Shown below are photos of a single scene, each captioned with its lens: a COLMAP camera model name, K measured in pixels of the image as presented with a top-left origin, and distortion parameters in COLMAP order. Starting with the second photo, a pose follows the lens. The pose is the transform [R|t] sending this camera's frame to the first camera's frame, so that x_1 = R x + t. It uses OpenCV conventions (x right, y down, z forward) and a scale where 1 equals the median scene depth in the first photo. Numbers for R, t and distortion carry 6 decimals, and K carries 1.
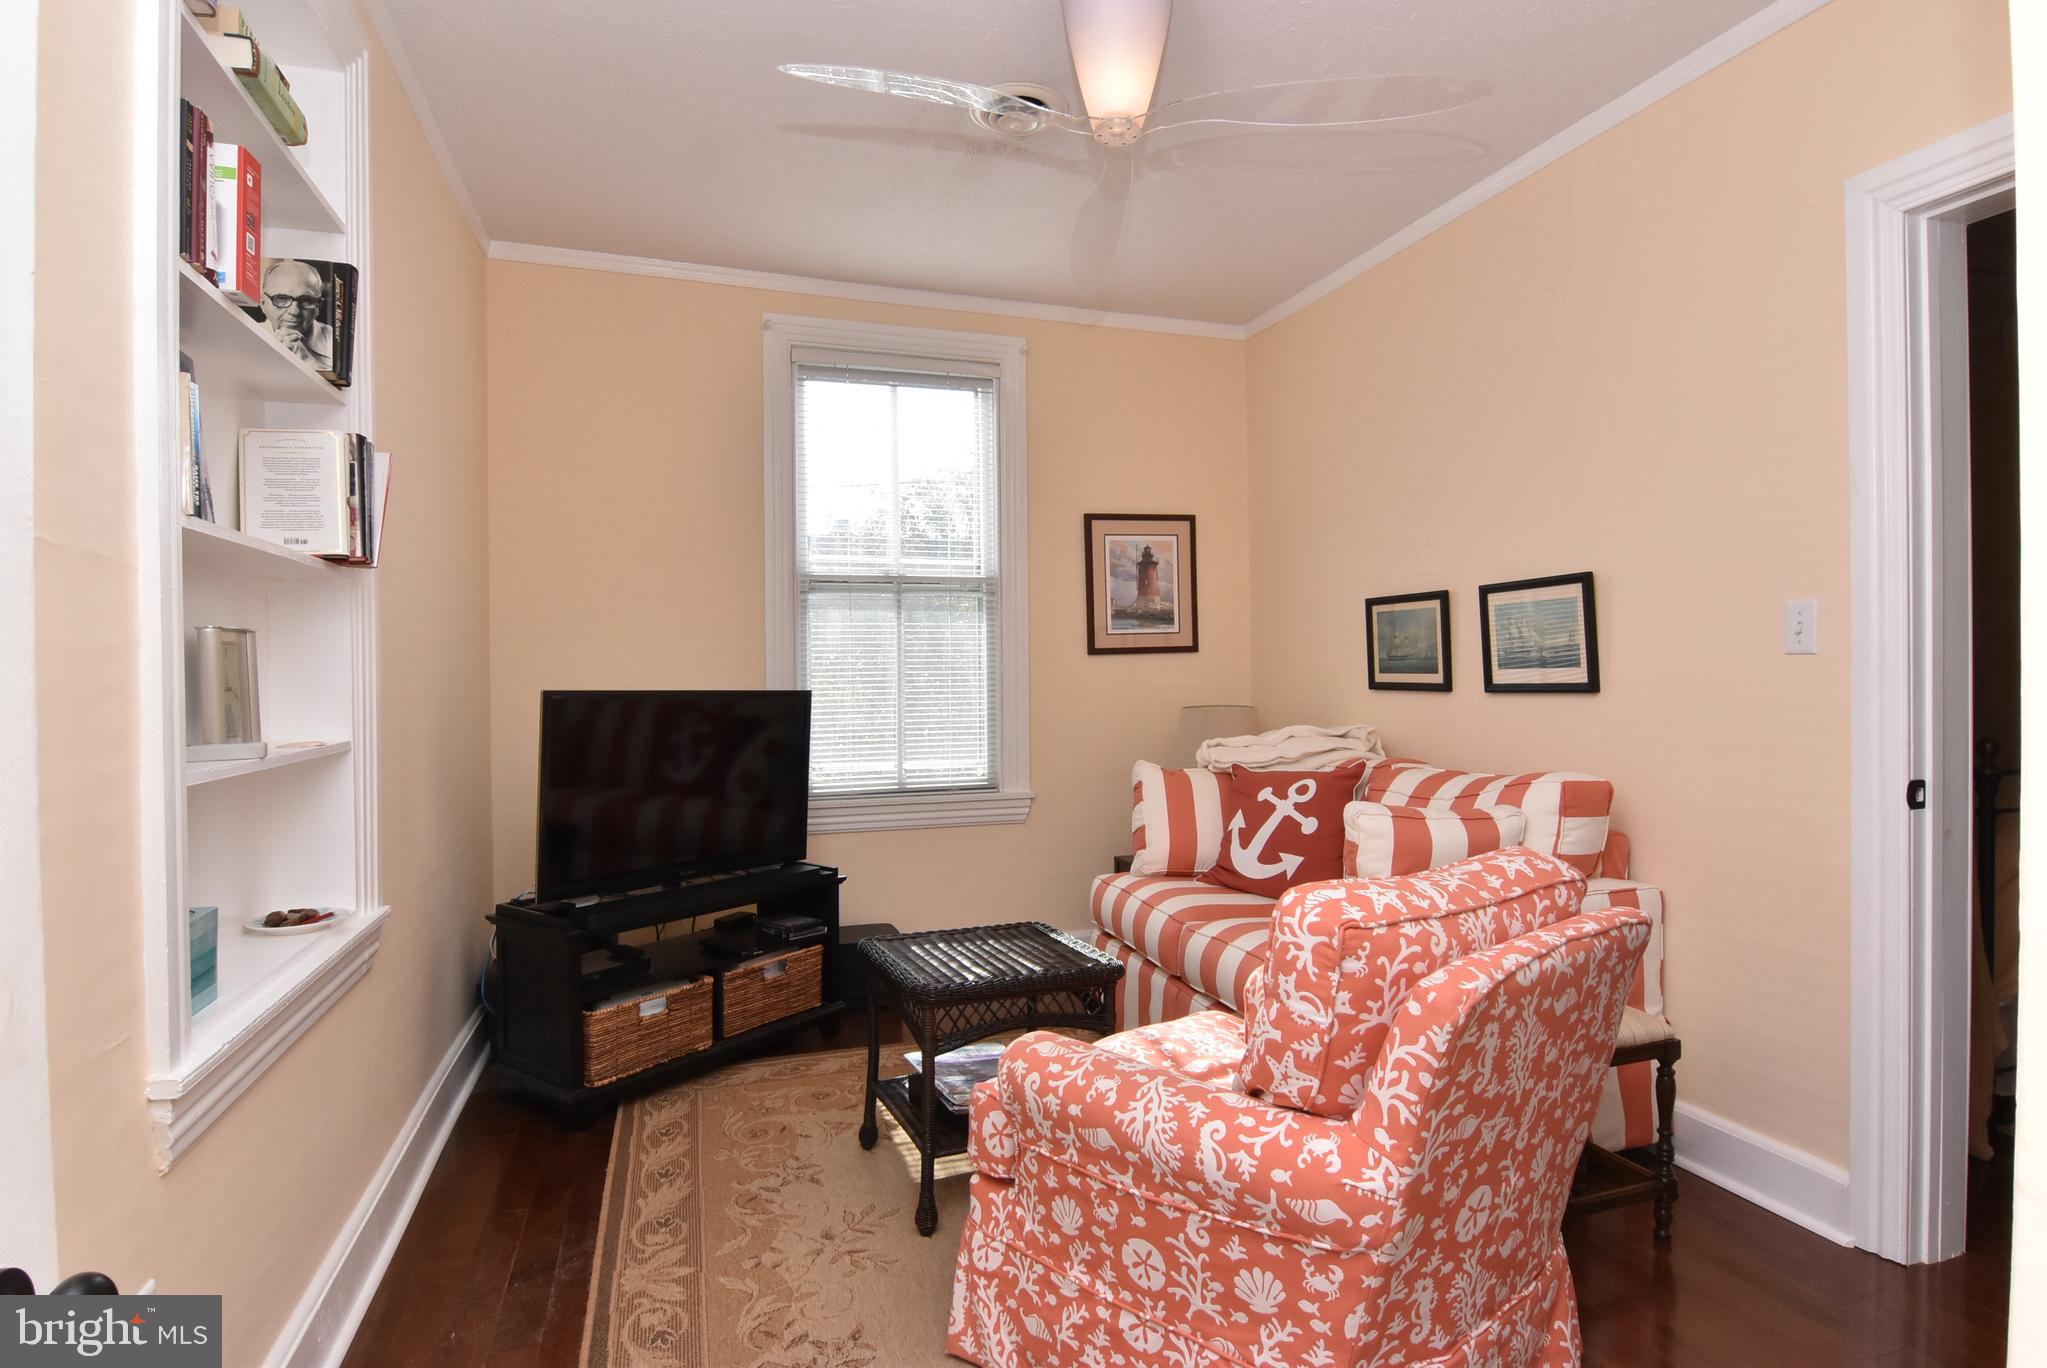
lens RADIAL K [[1094.6, 0, 1022.9], [0, 1094.6, 681.5], [0, 0, 1]] dist [-0.014742, -0.000699]
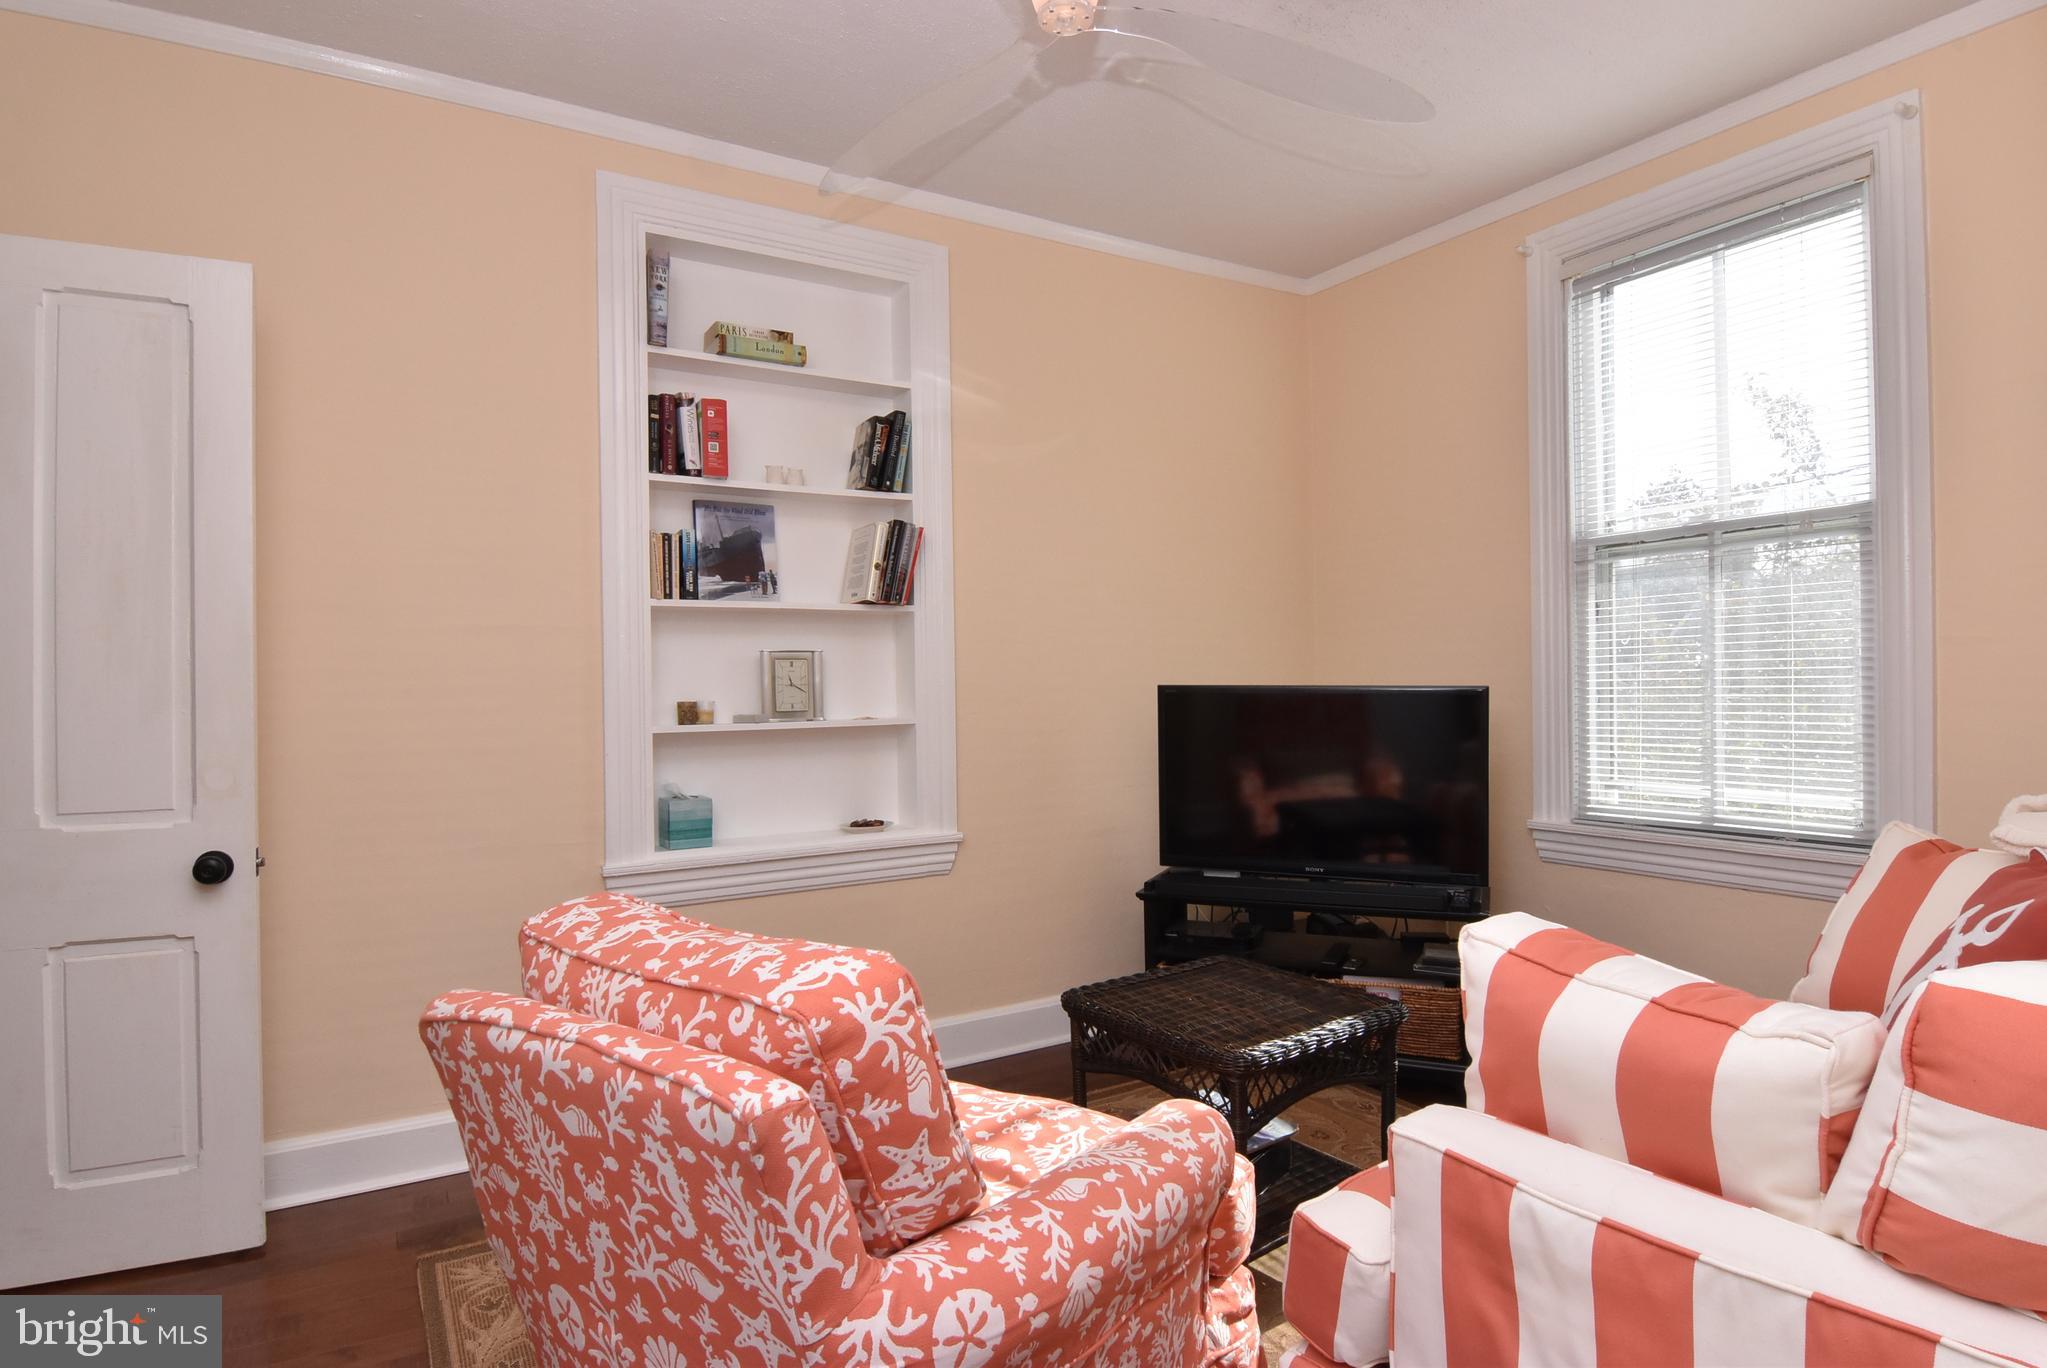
lens RADIAL K [[1094.6, 0, 1023.6], [0, 1094.6, 682.9], [0, 0, 1]] dist [-0.014742, -0.000699]
pose [[0.233737, 0.005748, -0.972283, 0.774111], [0.005407, 0.999959, 0.007211, -0.002966], [0.972285, -0.006943, 0.233696, 0.680295]]
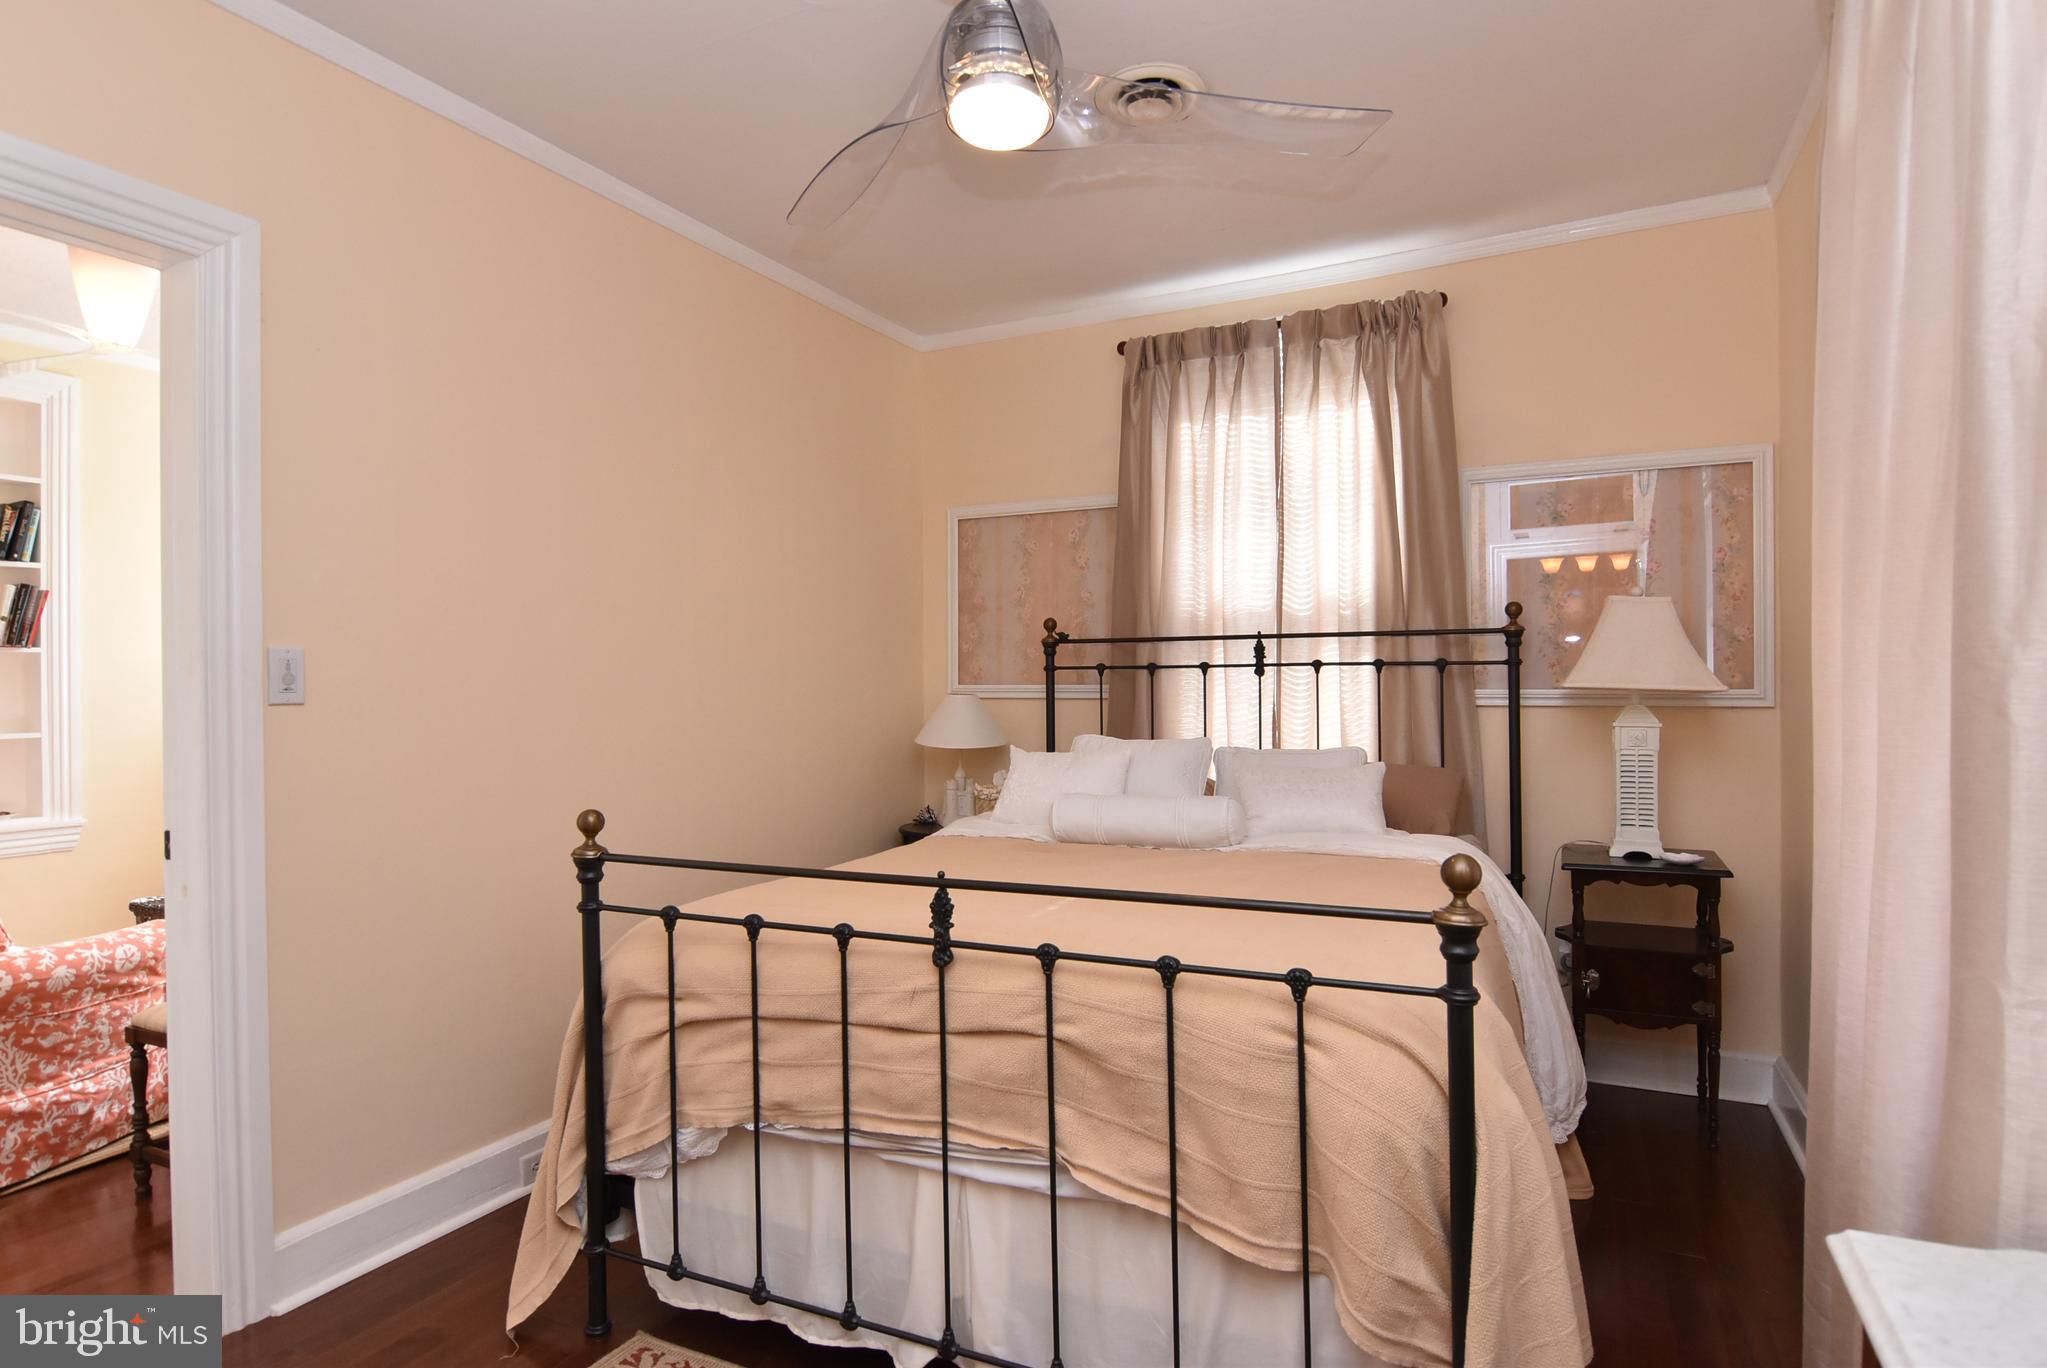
lens RADIAL K [[1094.6, 0, 1020.4], [0, 1094.6, 681.2], [0, 0, 1]] dist [-0.014742, -0.000699]
pose [[0.727509, 0.011111, -0.686008, 2.304193], [-0.011929, 0.999923, 0.003546, -0.087104], [0.685994, 0.005604, 0.727585, 0.677213]]
